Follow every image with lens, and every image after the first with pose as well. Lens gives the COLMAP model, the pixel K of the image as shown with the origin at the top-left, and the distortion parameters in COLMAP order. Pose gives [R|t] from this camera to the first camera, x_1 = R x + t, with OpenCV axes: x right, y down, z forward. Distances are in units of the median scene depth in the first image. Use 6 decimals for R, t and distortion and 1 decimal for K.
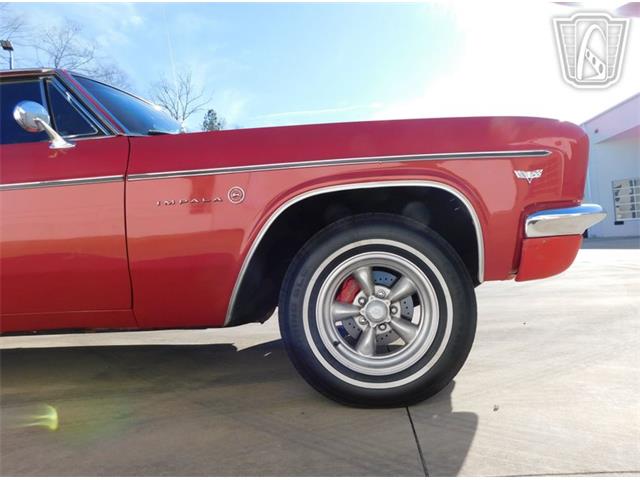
lens RADIAL K [[439.1, 0, 336.5], [0, 439.1, 221.4], [0, 0, 1]] dist [-0.044898, 0.021502]
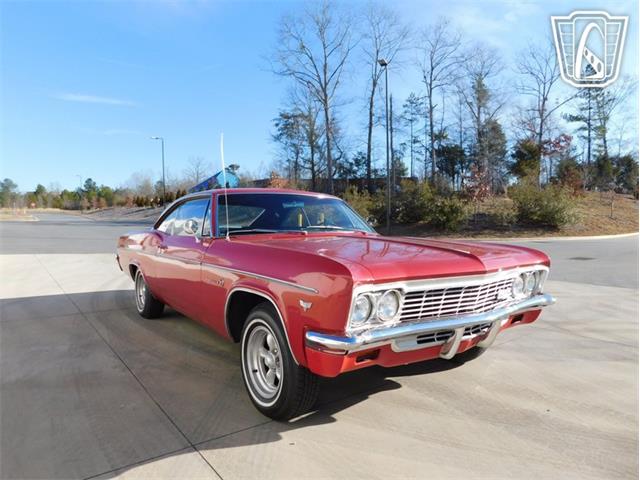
lens RADIAL K [[417.1, 0, 316.7], [0, 417.1, 241.1], [0, 0, 1]] dist [-0.061513, 0.036751]
pose [[0.629690, 0.086192, -0.772050, 1.411324], [0.020861, 0.991591, 0.127716, -0.455547], [0.776566, -0.096527, 0.622597, 0.192253]]
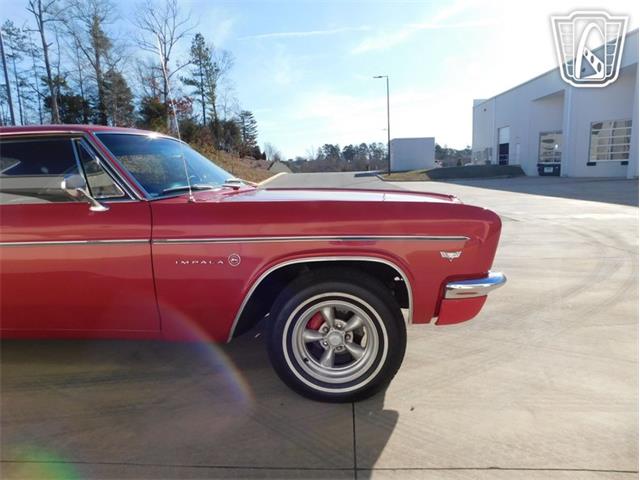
lens RADIAL K [[417.1, 0, 316.6], [0, 417.1, 237.2], [0, 0, 1]] dist [-0.061513, 0.036751]
pose [[0.999547, 0.029227, -0.007236, 0.032390], [-0.027000, 0.976425, 0.214160, -0.399523], [0.013325, -0.213868, 0.976772, -0.232114]]
